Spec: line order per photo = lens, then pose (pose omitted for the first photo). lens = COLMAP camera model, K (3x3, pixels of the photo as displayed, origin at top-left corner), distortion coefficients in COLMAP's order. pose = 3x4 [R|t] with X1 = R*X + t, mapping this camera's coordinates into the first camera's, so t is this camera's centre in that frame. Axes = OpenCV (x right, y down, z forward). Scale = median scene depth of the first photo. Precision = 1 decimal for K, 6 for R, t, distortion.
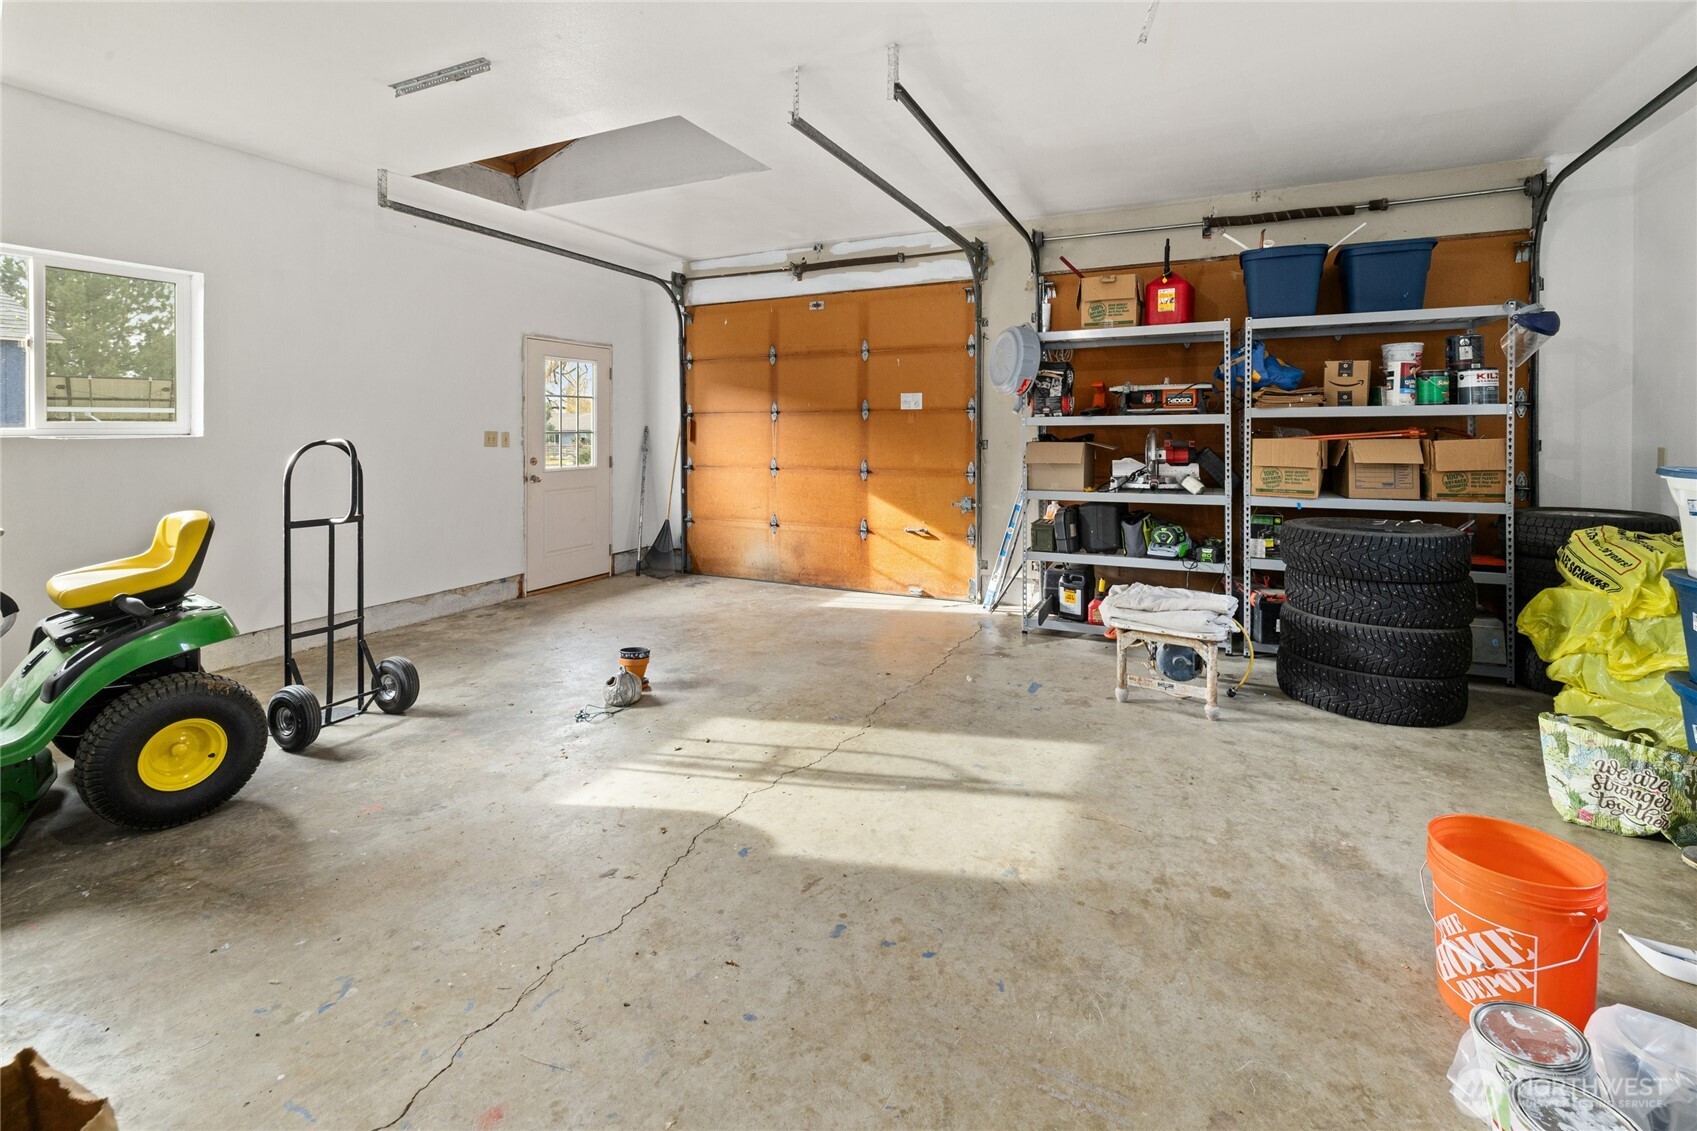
lens RADIAL K [[771.1, 0, 829.8], [0, 771.1, 466.8], [0, 0, 1]] dist [0.002029, 0.000006]
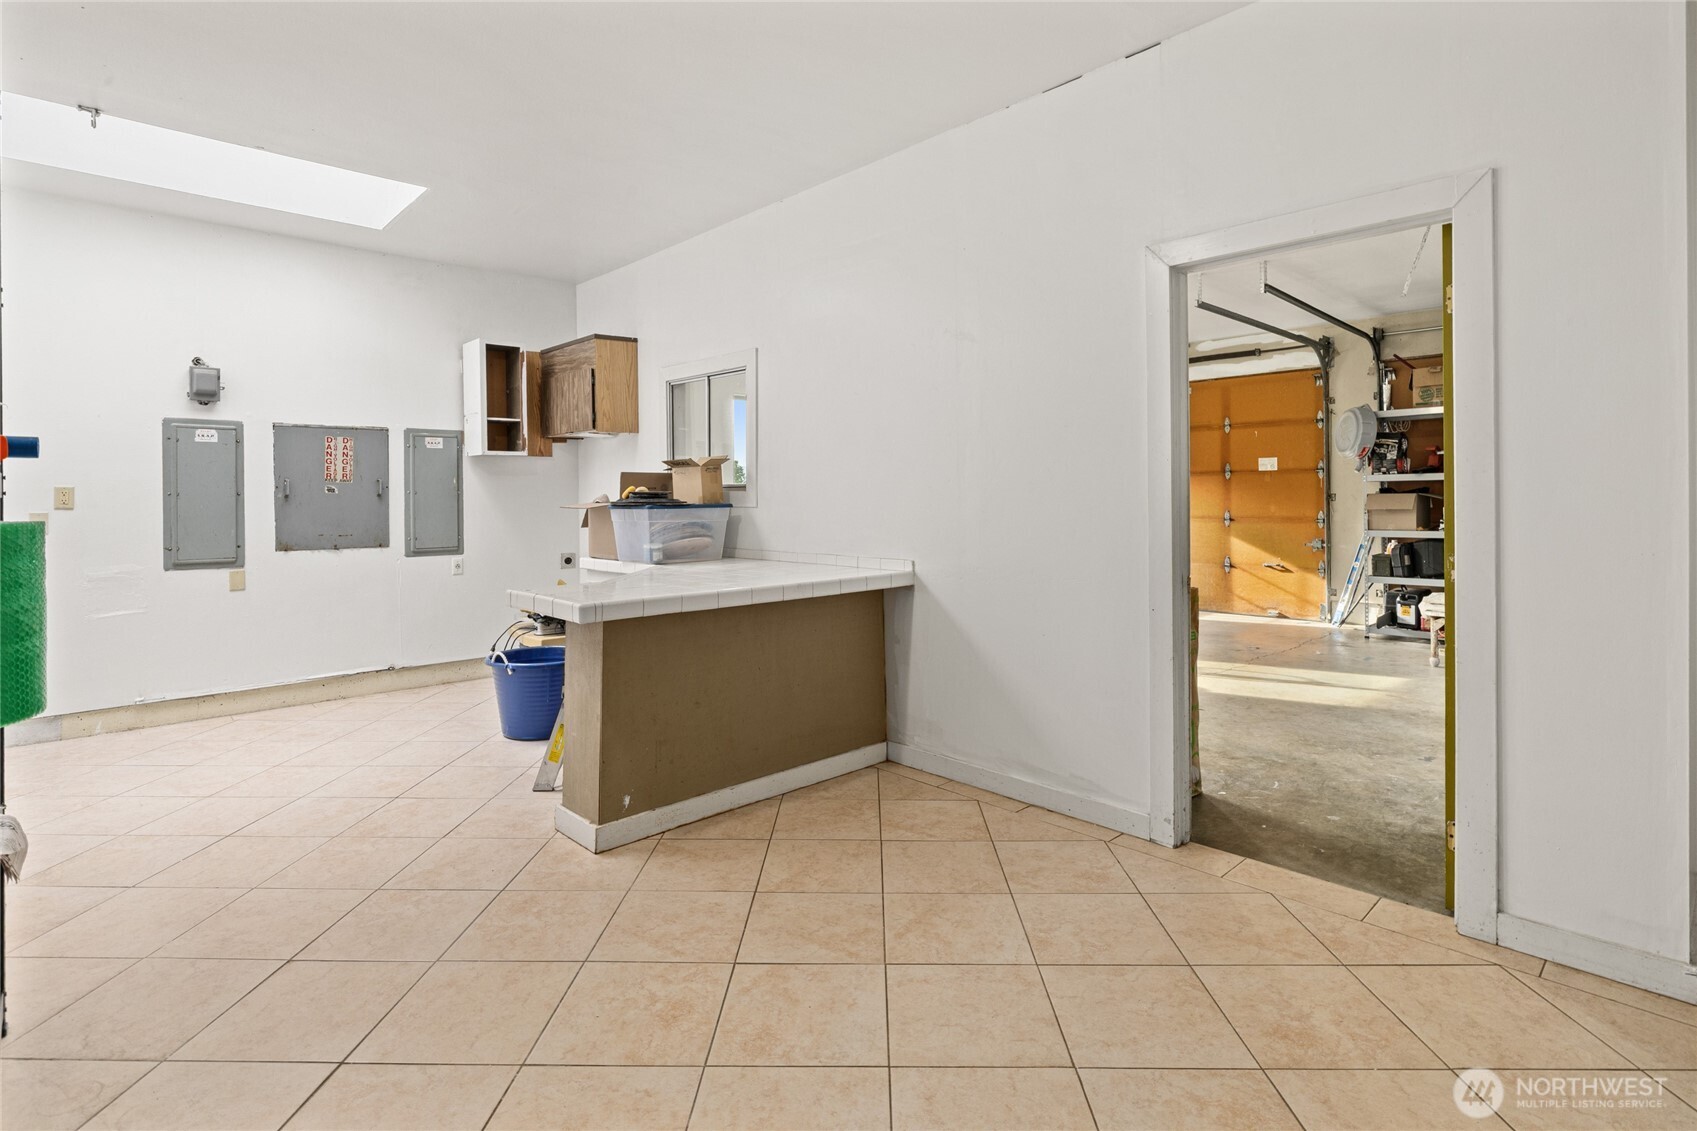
lens RADIAL K [[821.6, 0, 860.8], [0, 821.6, 505.3], [0, 0, 1]] dist [-0.000360, 0.000289]
pose [[0.943012, -0.004296, -0.332732, -0.083759], [-0.007088, 0.999430, -0.032994, 0.035518], [0.332684, 0.033473, 0.942444, -0.544933]]
